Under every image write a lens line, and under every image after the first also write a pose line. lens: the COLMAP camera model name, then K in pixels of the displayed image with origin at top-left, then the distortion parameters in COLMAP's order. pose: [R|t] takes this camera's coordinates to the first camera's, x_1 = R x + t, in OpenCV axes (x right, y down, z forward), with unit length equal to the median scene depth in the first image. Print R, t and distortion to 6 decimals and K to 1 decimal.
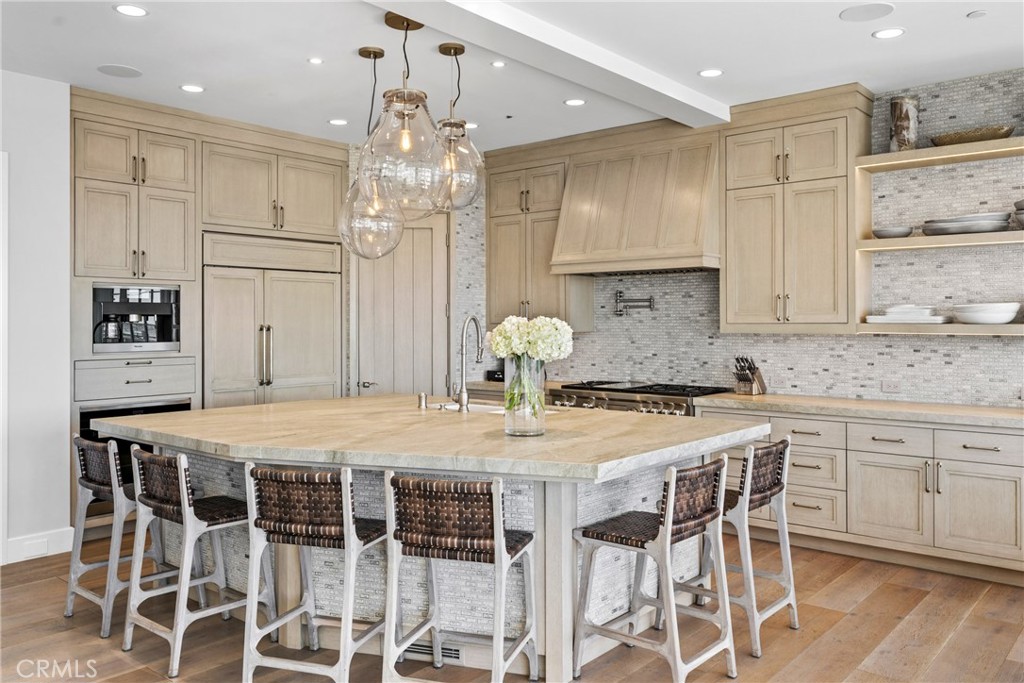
lens RADIAL K [[801.7, 0, 512.1], [0, 801.7, 315.3], [0, 0, 1]] dist [0.006670, 0.000234]
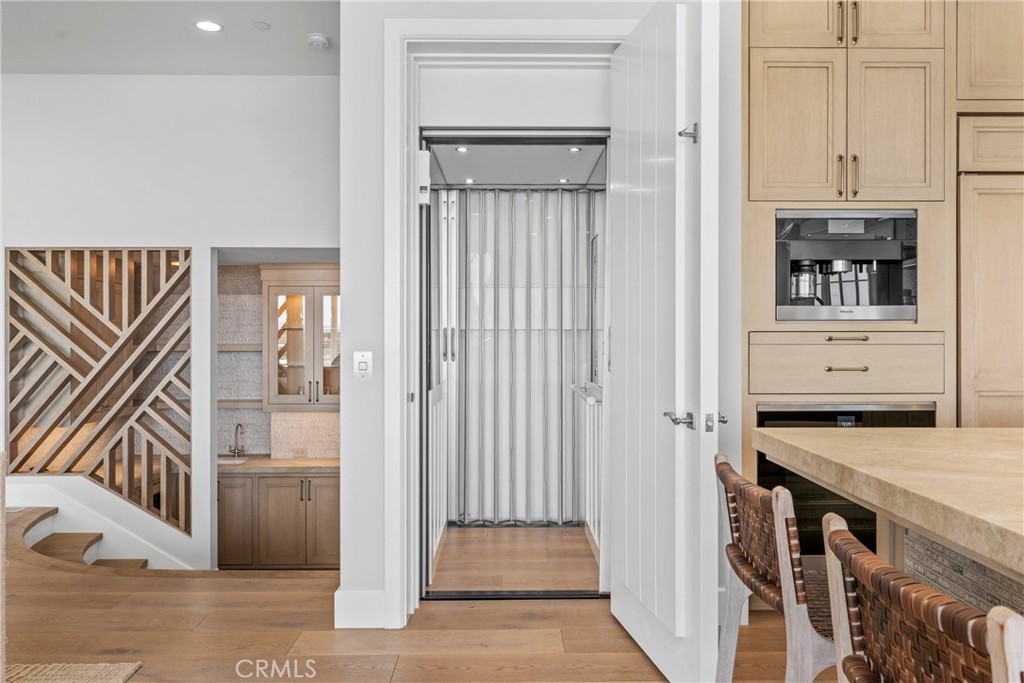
lens RADIAL K [[753.8, 0, 512.0], [0, 753.8, 341.5], [0, 0, 1]] dist [-0.003922, -0.000624]
pose [[0.655845, 0.011312, -0.754810, -0.202791], [0.006758, 0.999760, 0.020855, 0.048508], [0.754865, -0.018779, 0.655611, 0.438571]]
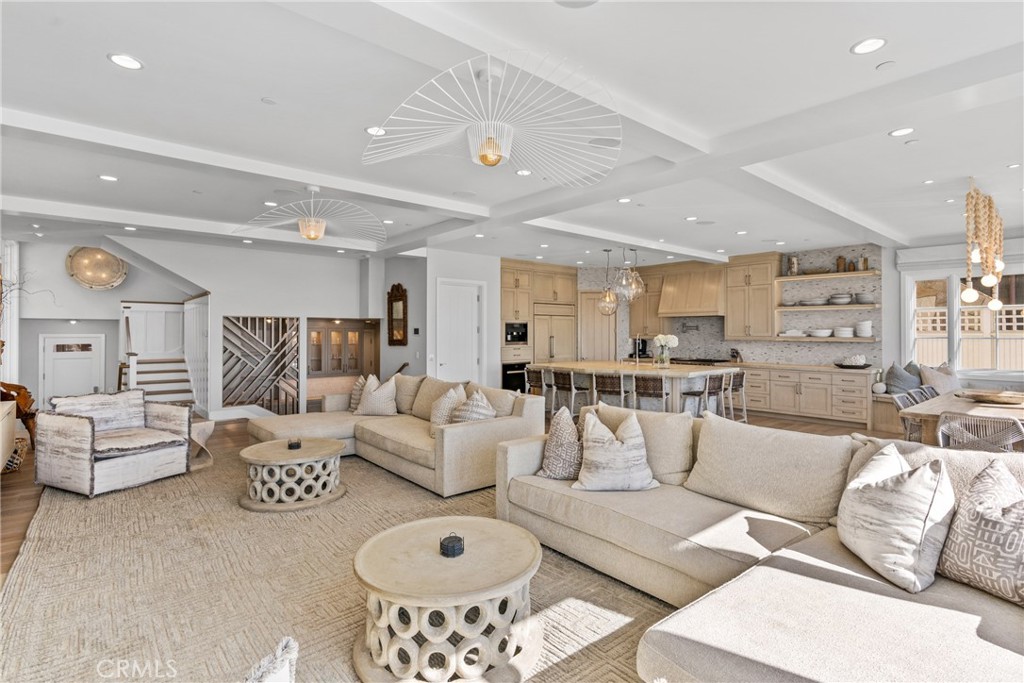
lens RADIAL K [[501.3, 0, 515.8], [0, 501.3, 326.9], [0, 0, 1]] dist [-0.001352, -0.000068]
pose [[0.988220, 0.001280, -0.153036, -0.190894], [-0.001340, 0.999999, -0.000290, -0.020504], [0.153036, 0.000491, 0.988221, -0.832967]]
